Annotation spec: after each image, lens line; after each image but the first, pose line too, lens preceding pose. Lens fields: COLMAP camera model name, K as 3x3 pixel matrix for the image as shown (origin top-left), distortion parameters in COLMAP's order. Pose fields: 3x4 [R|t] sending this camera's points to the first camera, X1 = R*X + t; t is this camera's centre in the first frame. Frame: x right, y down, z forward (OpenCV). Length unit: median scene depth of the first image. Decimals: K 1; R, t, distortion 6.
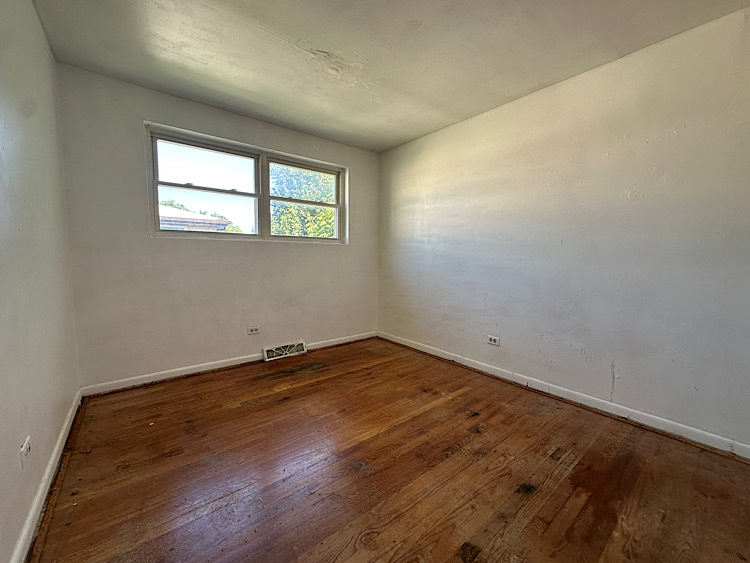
lens RADIAL K [[302.4, 0, 373.6], [0, 302.4, 281.3], [0, 0, 1]] dist [-0.000649, 0.000154]
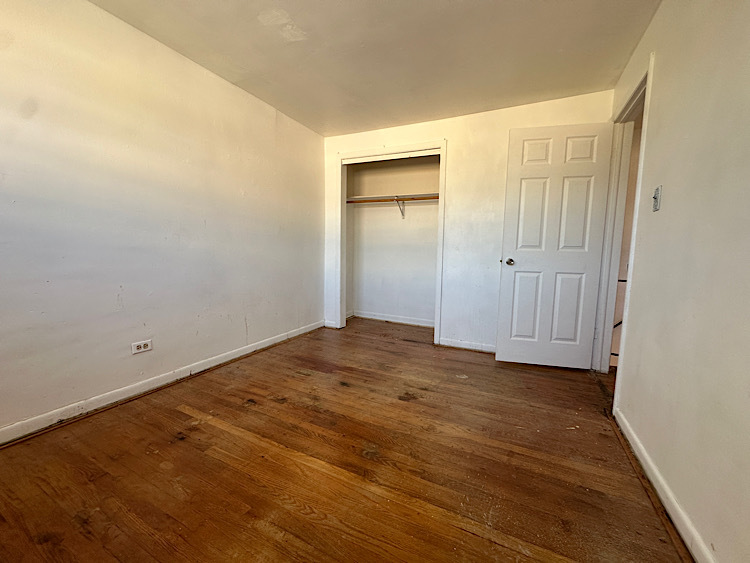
lens RADIAL K [[302.4, 0, 374.4], [0, 302.4, 281.2], [0, 0, 1]] dist [-0.000649, 0.000154]
pose [[-0.424357, -0.109638, 0.898833, -0.649823], [0.053305, 0.987896, 0.145669, -0.055114], [-0.903925, 0.109728, -0.413376, 0.999096]]
